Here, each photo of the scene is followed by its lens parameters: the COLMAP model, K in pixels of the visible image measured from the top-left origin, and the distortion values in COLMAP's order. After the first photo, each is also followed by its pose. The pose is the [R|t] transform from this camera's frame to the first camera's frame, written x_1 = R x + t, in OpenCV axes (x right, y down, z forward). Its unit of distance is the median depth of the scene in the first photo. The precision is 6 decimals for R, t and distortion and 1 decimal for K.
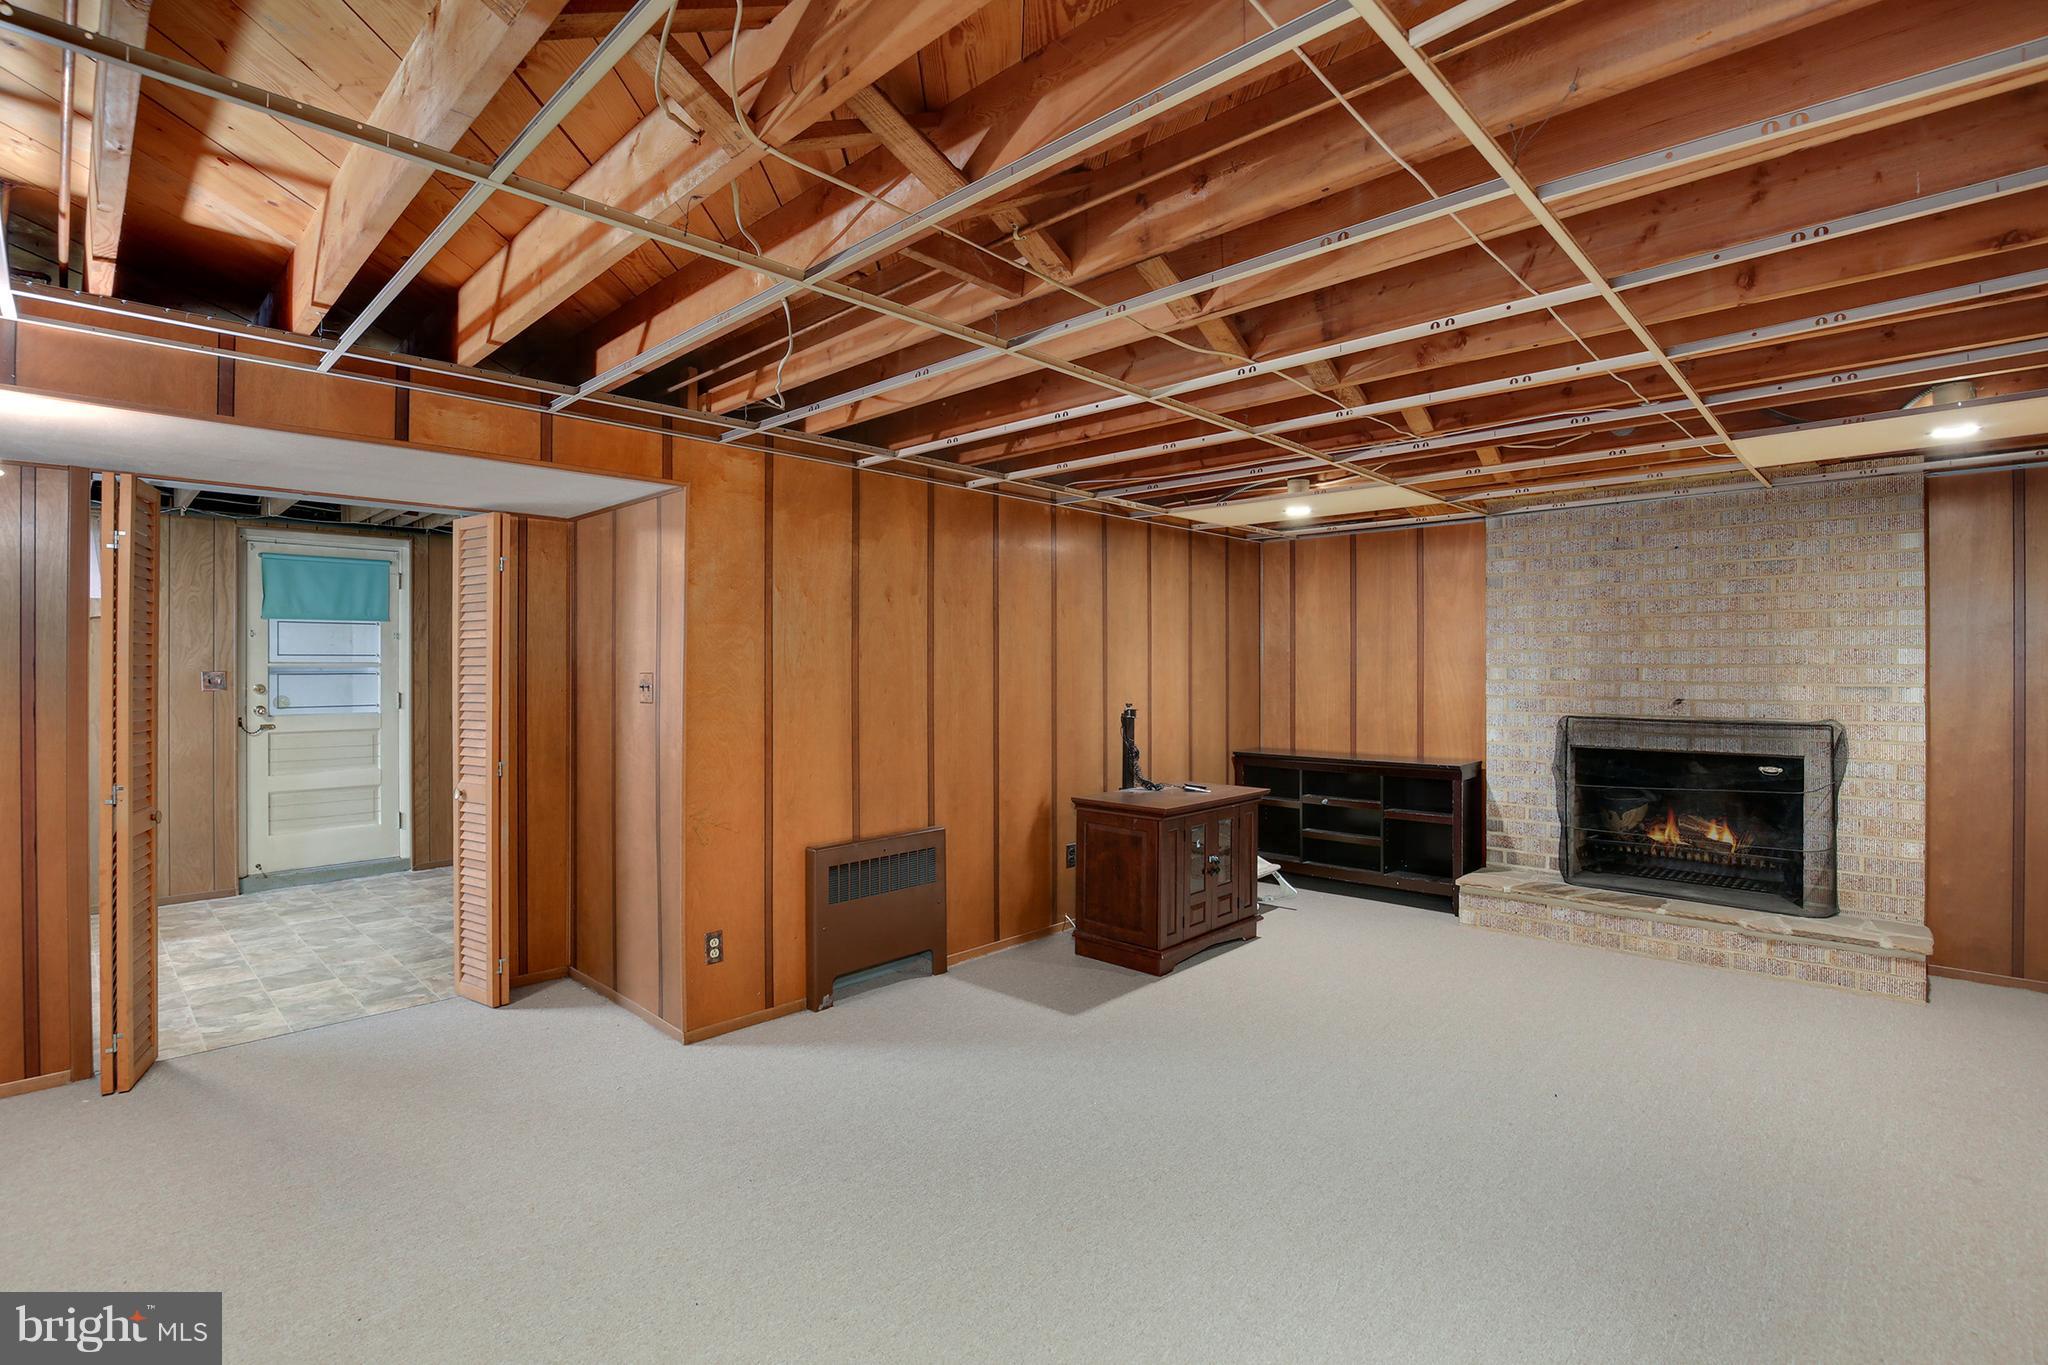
lens RADIAL K [[962.9, 0, 995.5], [0, 962.9, 679.8], [0, 0, 1]] dist [-0.002900, -0.000810]
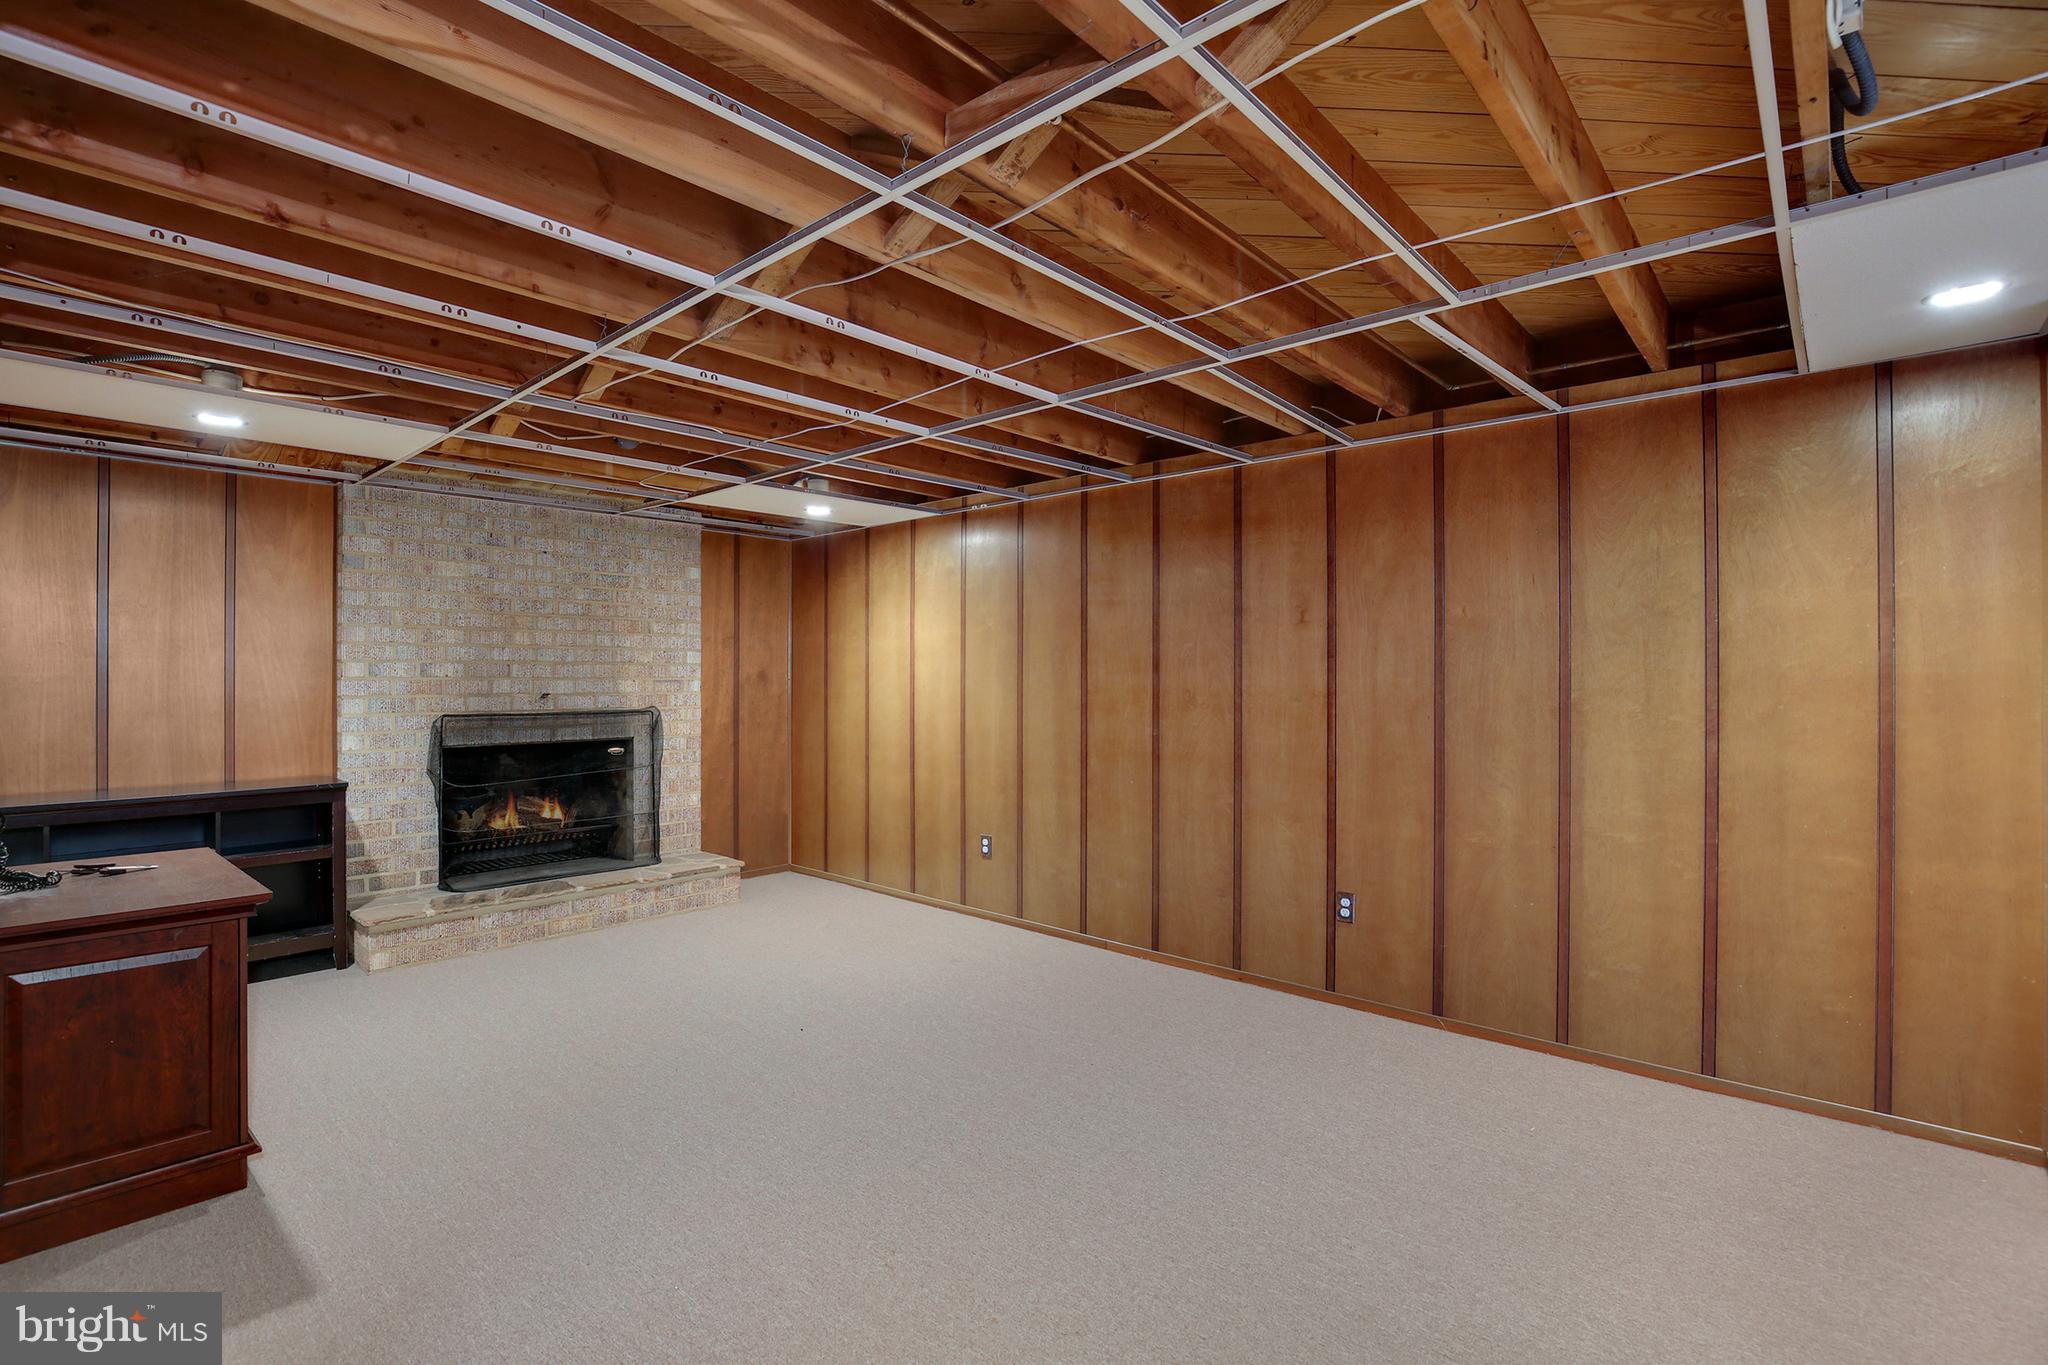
lens RADIAL K [[962.9, 0, 995.5], [0, 962.9, 679.8], [0, 0, 1]] dist [-0.002900, -0.000810]
pose [[-0.006291, -0.001590, 0.999979, -0.367928], [0.012423, 0.999921, 0.001668, 0.009145], [-0.999903, 0.012433, -0.006270, 0.504049]]
